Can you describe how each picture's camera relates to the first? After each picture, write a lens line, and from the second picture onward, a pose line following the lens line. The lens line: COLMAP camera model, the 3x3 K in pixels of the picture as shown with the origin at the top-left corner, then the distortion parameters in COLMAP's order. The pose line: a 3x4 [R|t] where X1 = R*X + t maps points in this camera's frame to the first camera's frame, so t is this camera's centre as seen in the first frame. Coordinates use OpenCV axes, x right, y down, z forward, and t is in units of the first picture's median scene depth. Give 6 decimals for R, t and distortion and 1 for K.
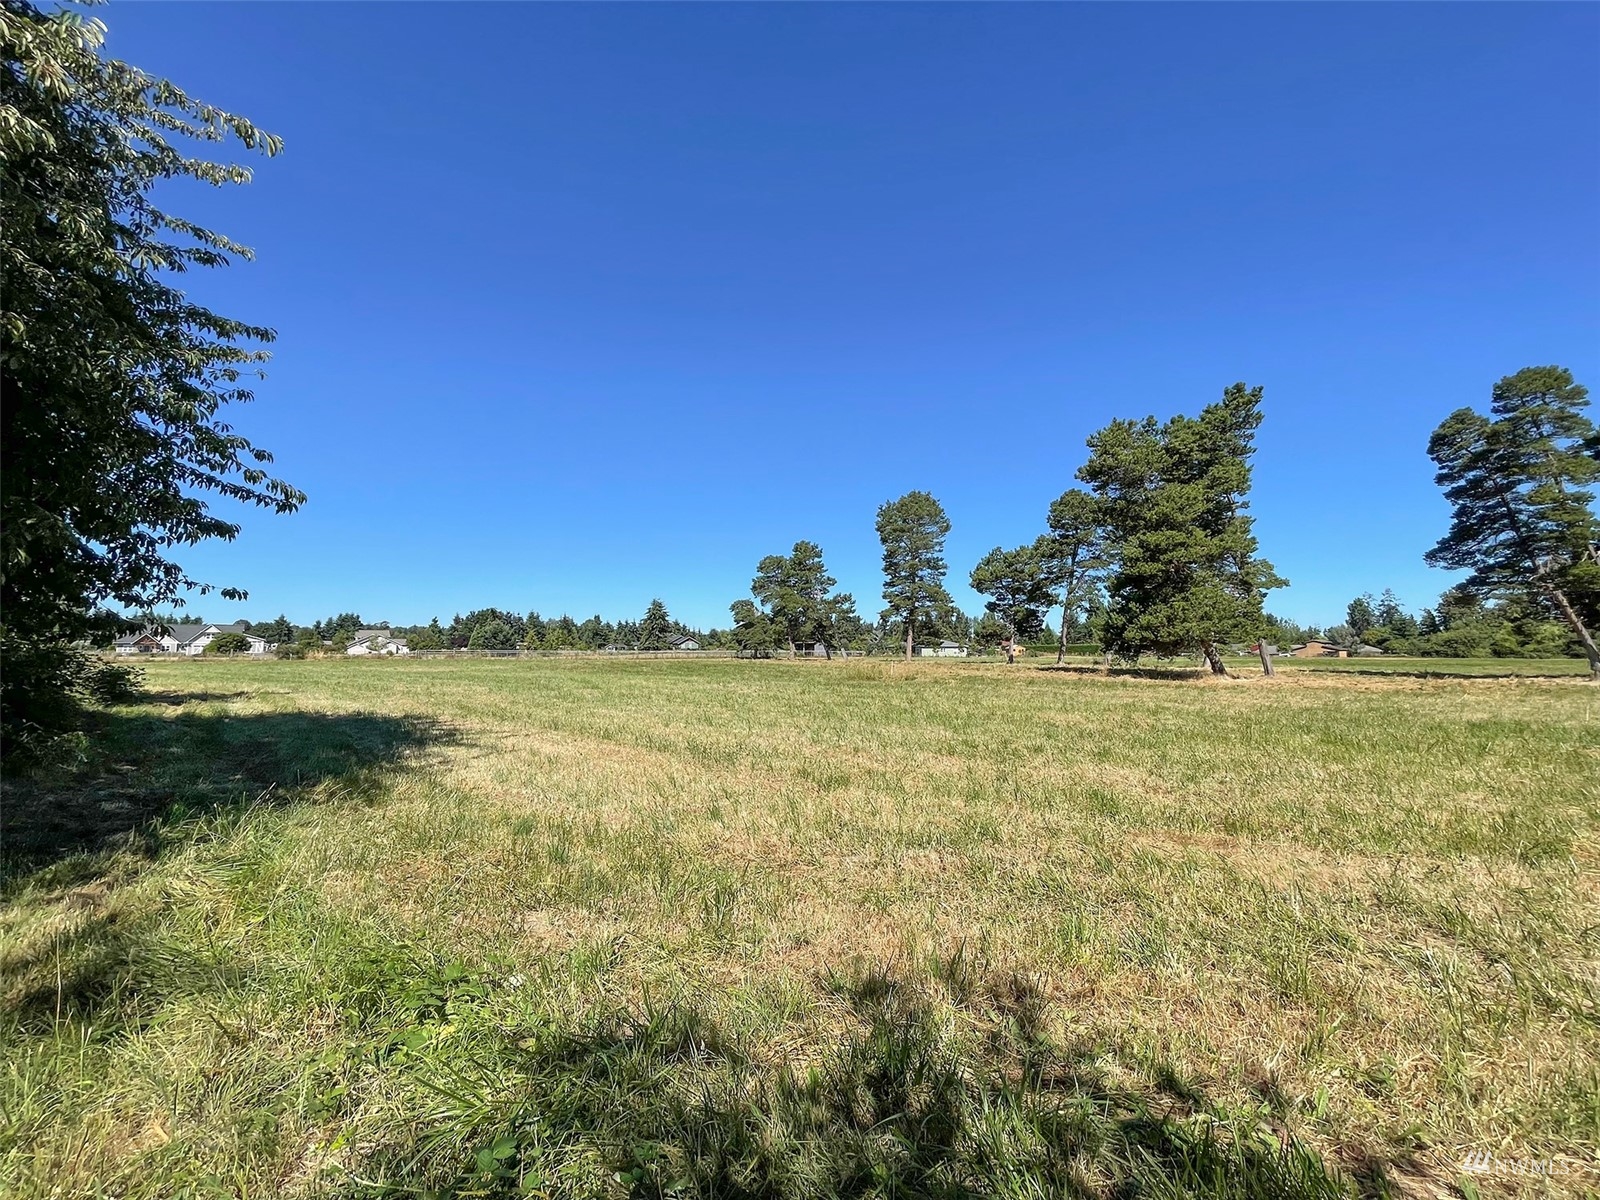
lens RADIAL K [[644.4, 0, 800.0], [0, 644.4, 600.0], [0, 0, 1]] dist [-0.002072, -0.000309]
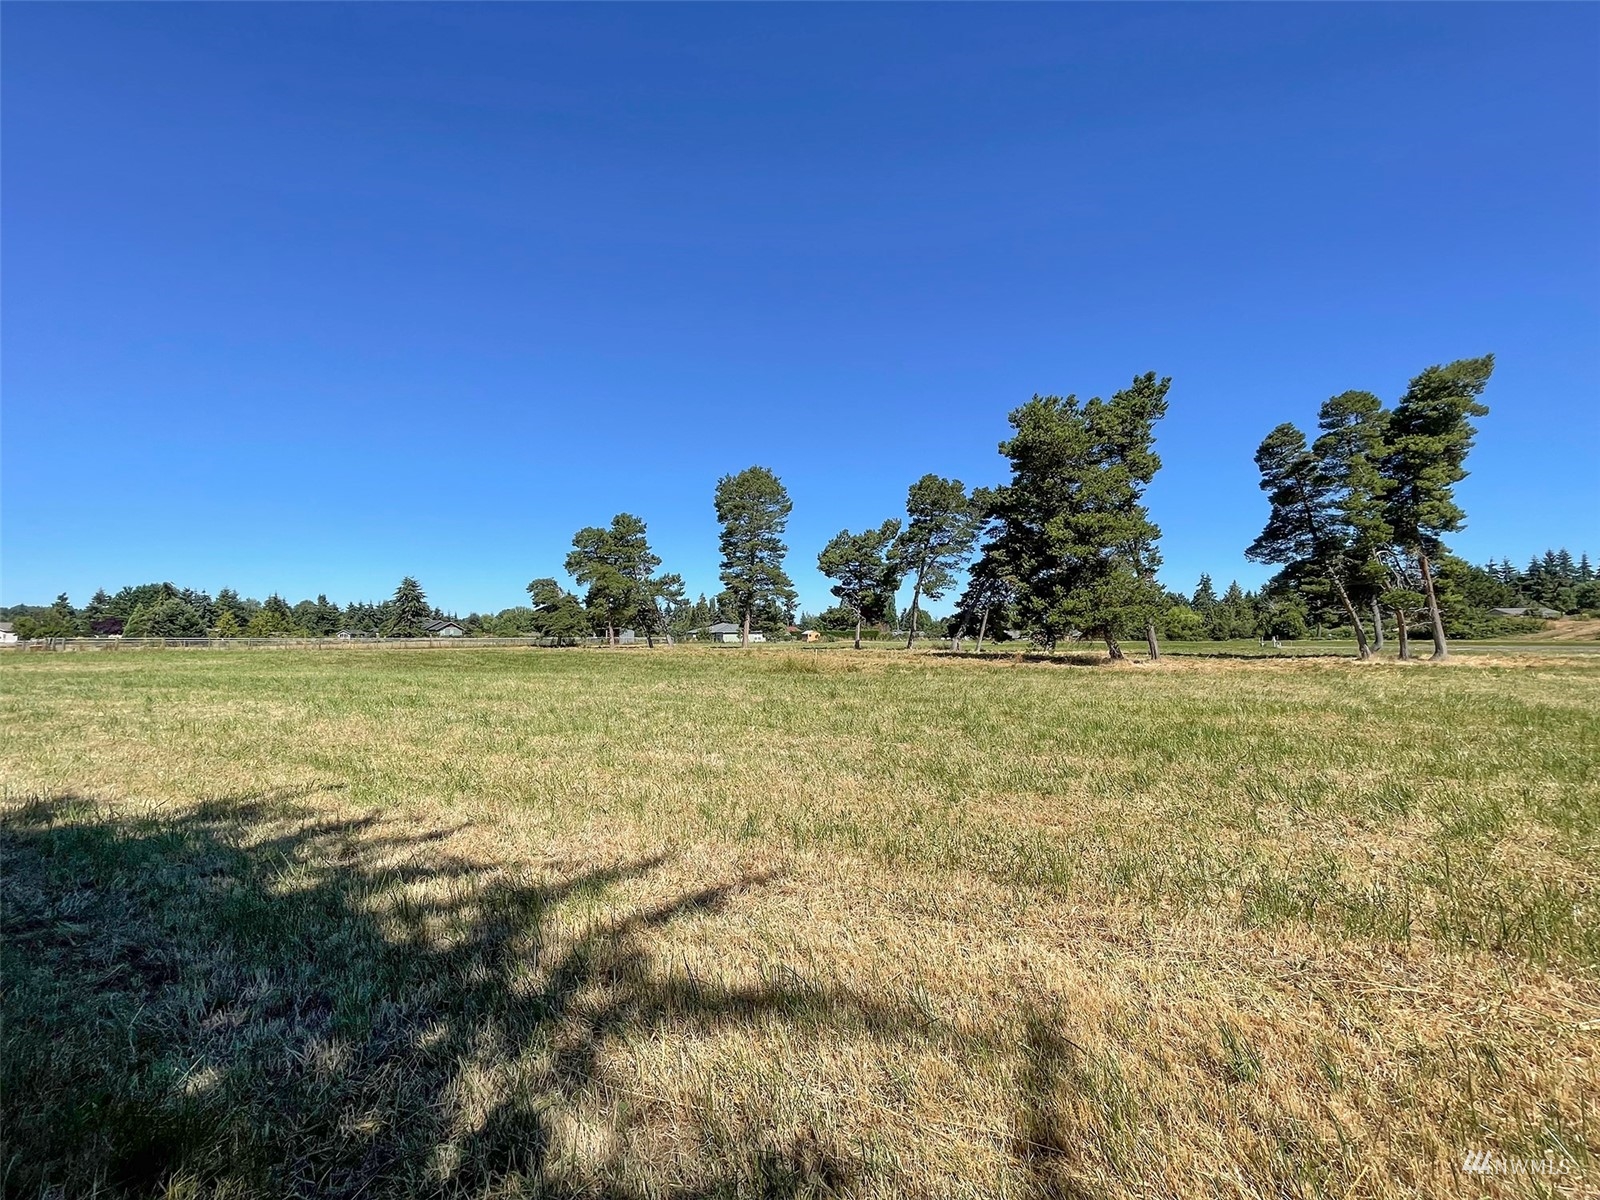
lens RADIAL K [[644.4, 0, 800.0], [0, 644.4, 600.0], [0, 0, 1]] dist [-0.002072, -0.000309]
pose [[0.940992, 0.015706, 0.338063, -0.073288], [-0.022817, 0.999594, 0.017070, 0.007351], [-0.337658, -0.023776, 0.940969, 0.093505]]
